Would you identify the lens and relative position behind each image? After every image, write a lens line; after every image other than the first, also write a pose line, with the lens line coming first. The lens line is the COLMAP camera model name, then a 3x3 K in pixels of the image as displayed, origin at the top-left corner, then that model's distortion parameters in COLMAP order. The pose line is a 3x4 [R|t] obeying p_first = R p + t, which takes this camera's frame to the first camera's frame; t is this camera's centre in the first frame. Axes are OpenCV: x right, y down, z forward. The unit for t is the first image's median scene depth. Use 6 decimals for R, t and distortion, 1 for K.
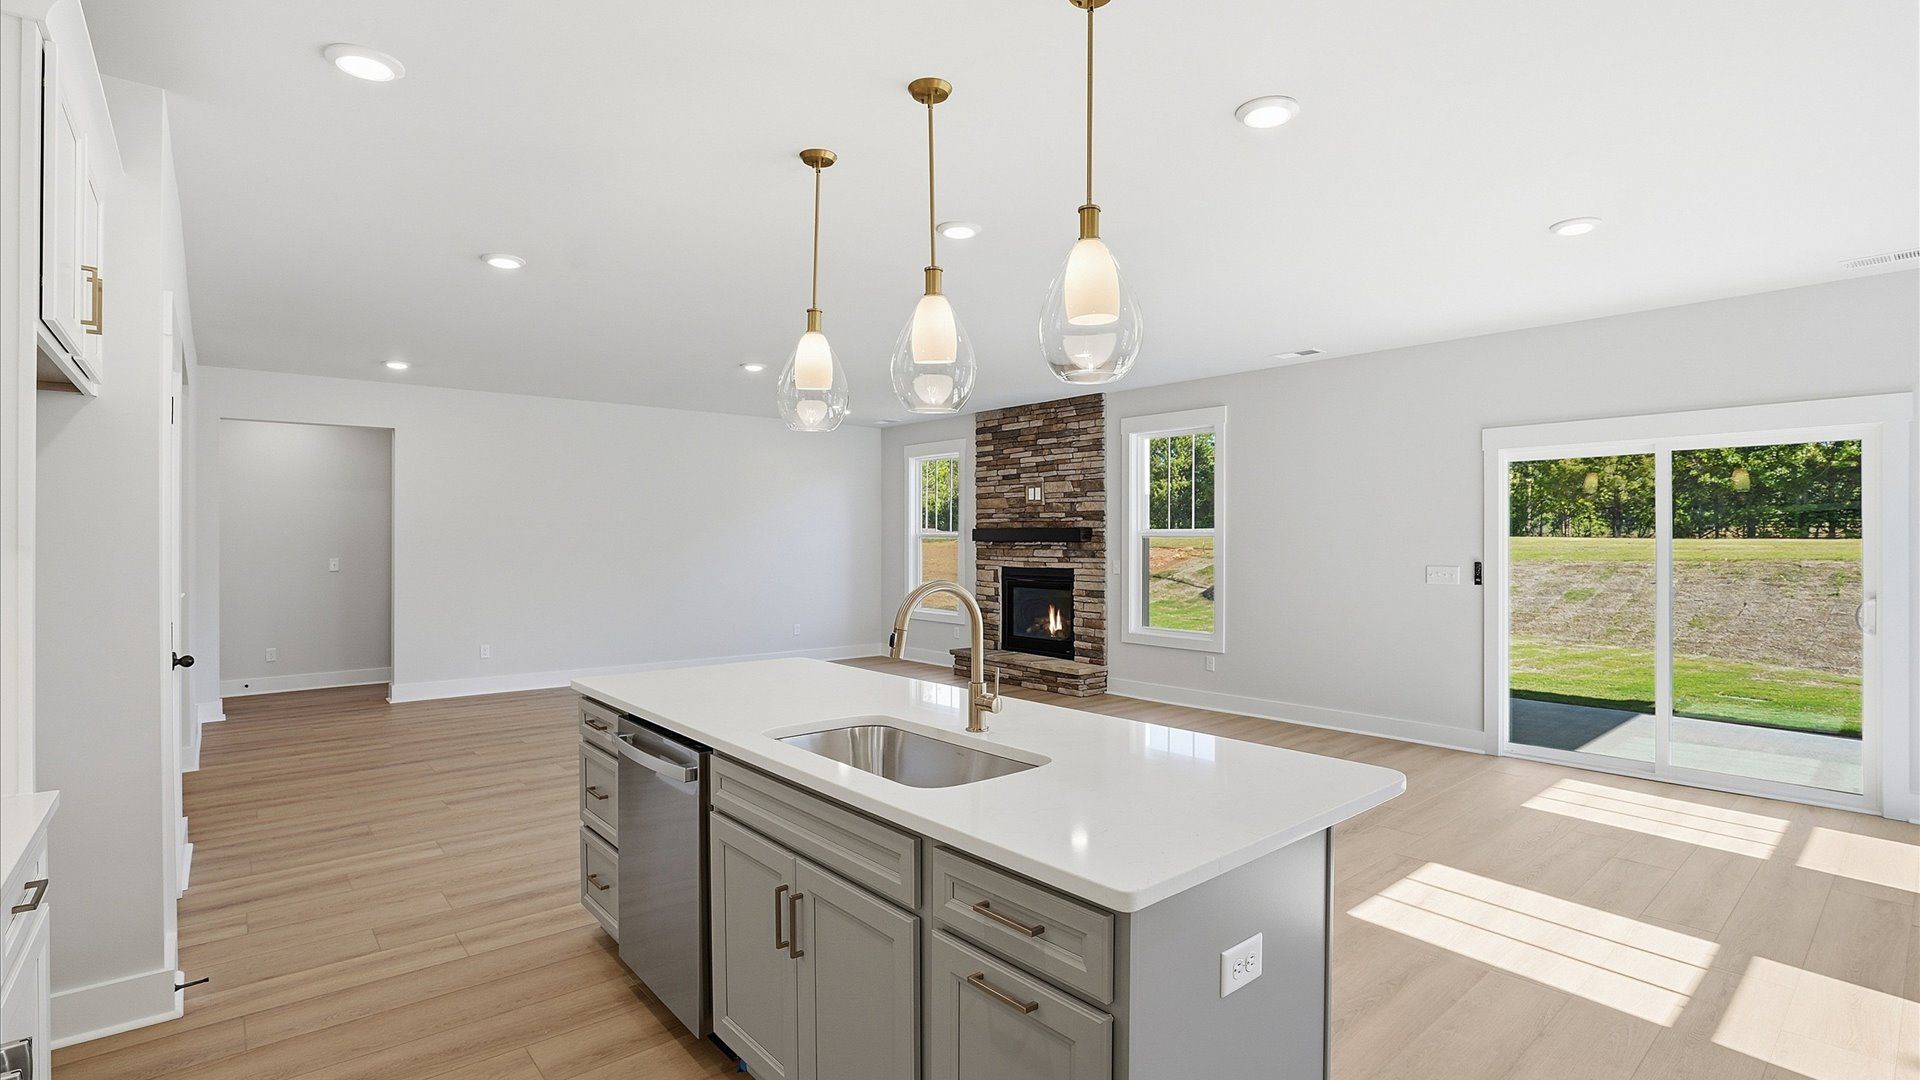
lens RADIAL K [[865.4, 0, 962.9], [0, 865.4, 532.9], [0, 0, 1]] dist [-0.013048, 0.001039]
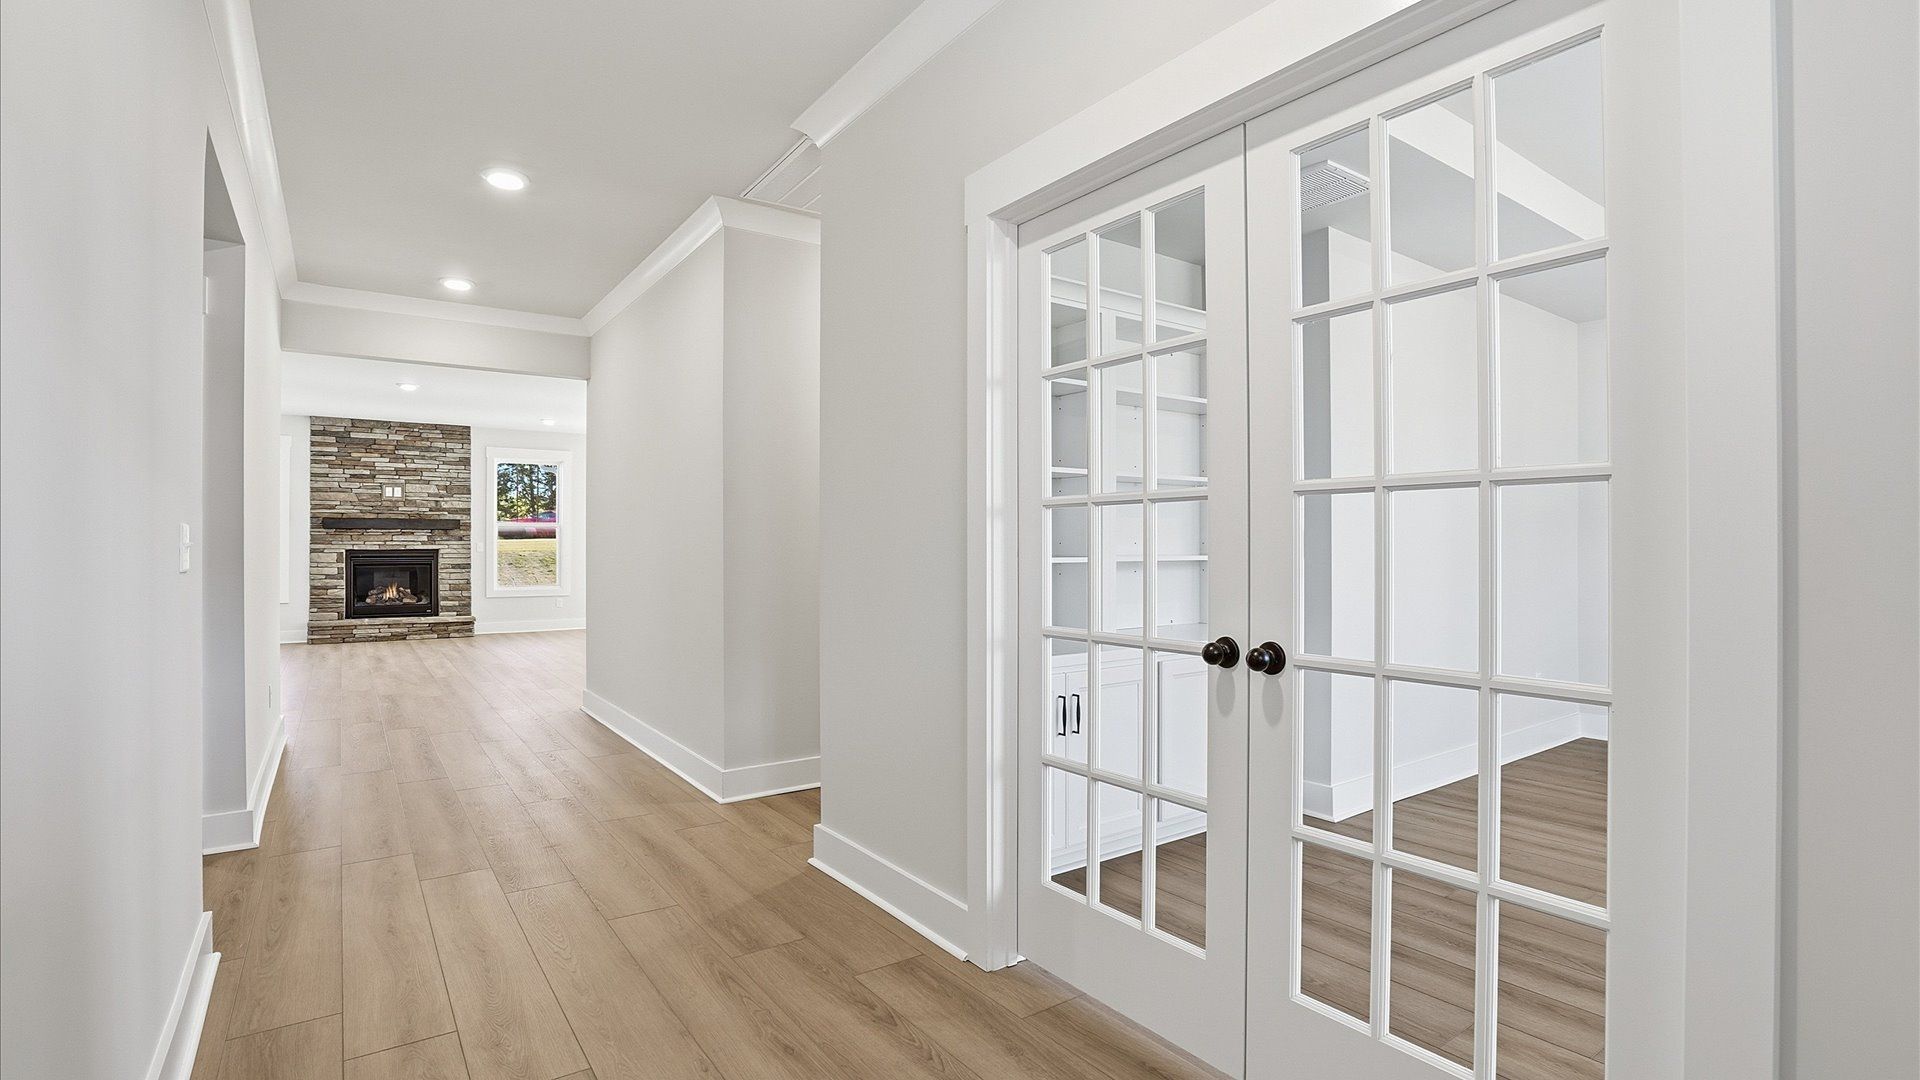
lens RADIAL K [[865.4, 0, 965.7], [0, 865.4, 537.8], [0, 0, 1]] dist [-0.013048, 0.001039]
pose [[0.121335, -0.001395, 0.992611, -1.109316], [-0.010504, 0.999941, 0.002689, 0.010780], [-0.992556, -0.010753, 0.121314, 0.002622]]
